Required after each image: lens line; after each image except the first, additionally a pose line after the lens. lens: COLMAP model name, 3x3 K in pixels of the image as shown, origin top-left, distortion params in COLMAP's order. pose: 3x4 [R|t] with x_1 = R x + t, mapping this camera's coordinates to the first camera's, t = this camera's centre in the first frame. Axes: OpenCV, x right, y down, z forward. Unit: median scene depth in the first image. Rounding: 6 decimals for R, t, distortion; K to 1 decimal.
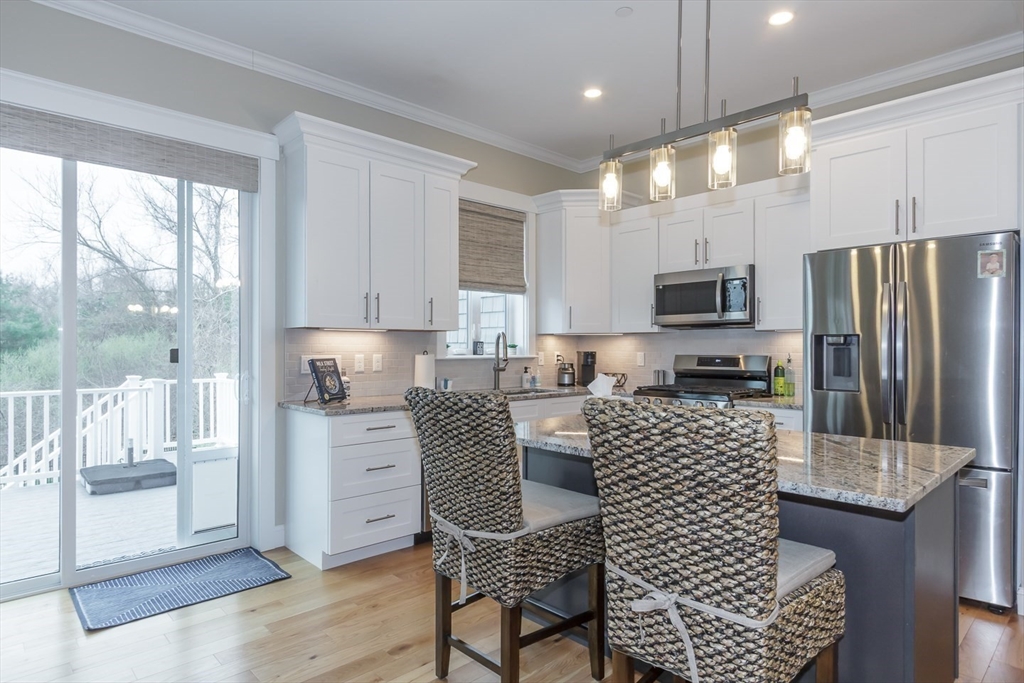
lens RADIAL K [[595.3, 0, 505.0], [0, 595.3, 345.2], [0, 0, 1]] dist [-0.000429, -0.000835]
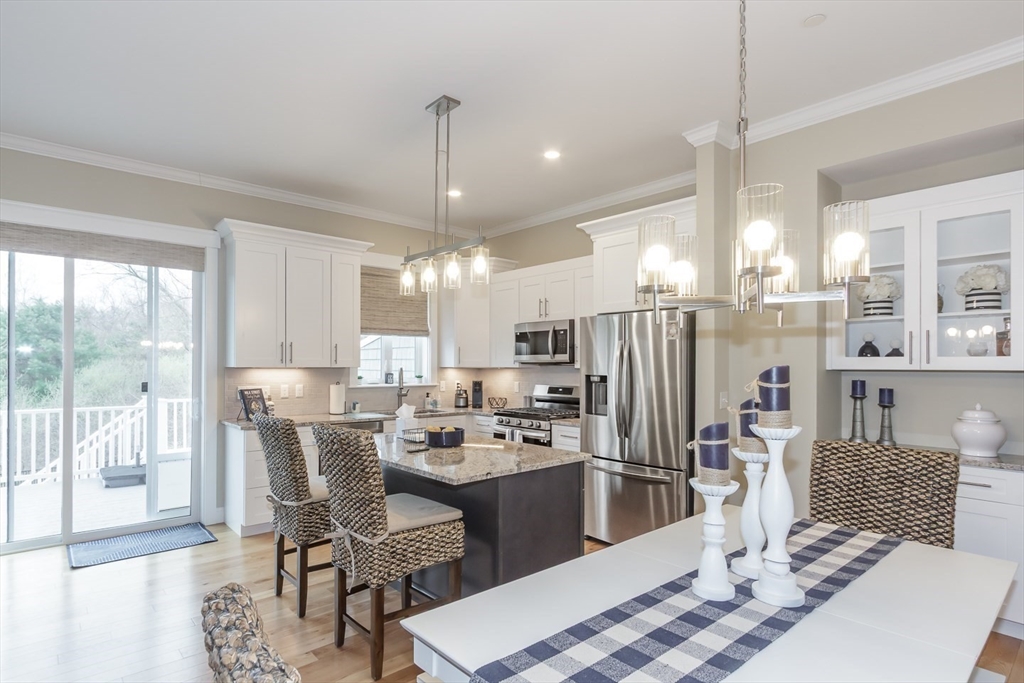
lens RADIAL K [[547.6, 0, 501.8], [0, 547.6, 362.3], [0, 0, 1]] dist [-0.006269, -0.001432]
pose [[0.999593, 0.002253, -0.028449, 0.272814], [-0.002309, 0.999995, -0.001928, -0.033264], [0.028445, 0.001993, 0.999593, -0.231419]]
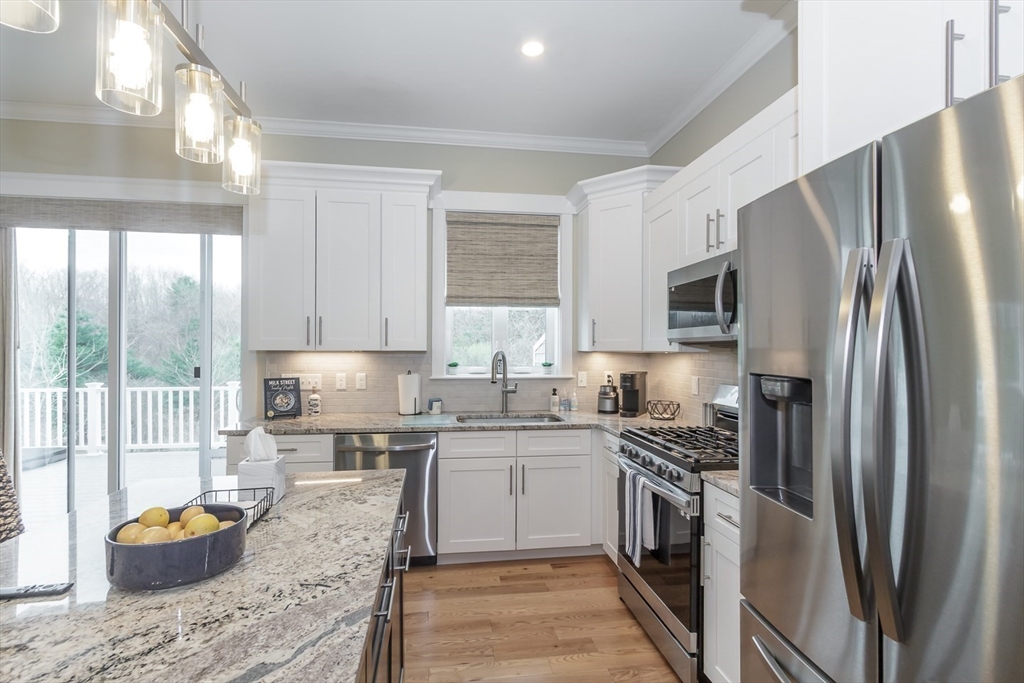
lens RADIAL K [[476.5, 0, 490.3], [0, 476.5, 346.1], [0, 0, 1]] dist [0.000272, -0.000690]
pose [[0.811930, -0.000948, -0.583754, 0.438318], [-0.001344, 0.999993, -0.003493, -0.028659], [0.583753, 0.003621, 0.811923, 0.431207]]
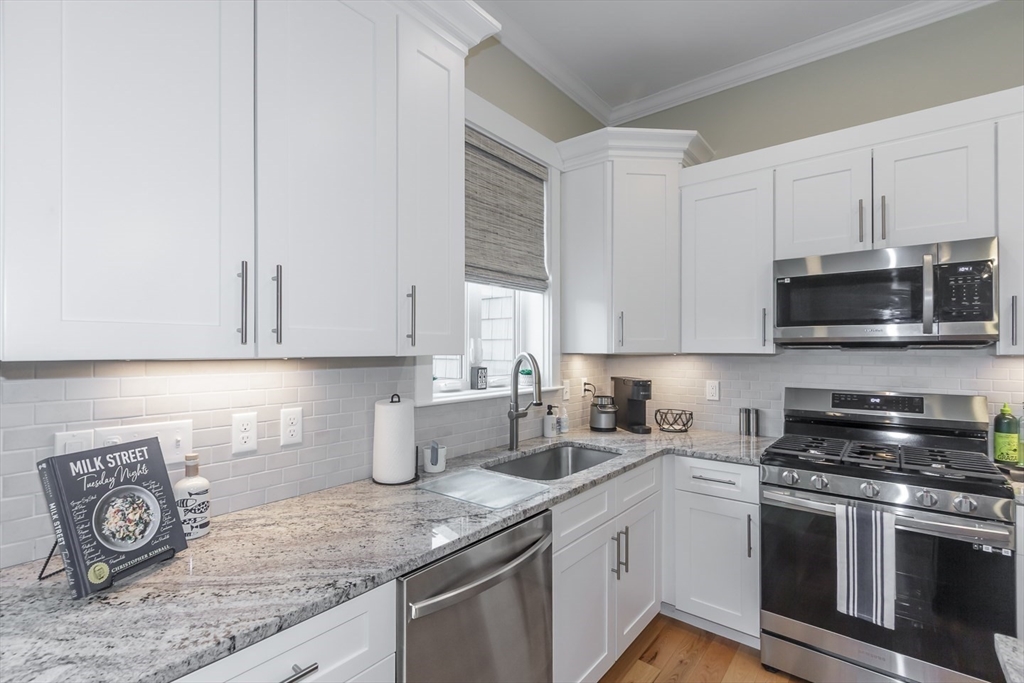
lens RADIAL K [[476.5, 0, 508.0], [0, 476.5, 347.7], [0, 0, 1]] dist [0.000272, -0.000690]
pose [[0.990616, 0.001307, 0.136668, -0.093933], [-0.001185, 0.999999, -0.000969, -0.029566], [-0.136669, 0.000797, 0.990616, 0.584498]]
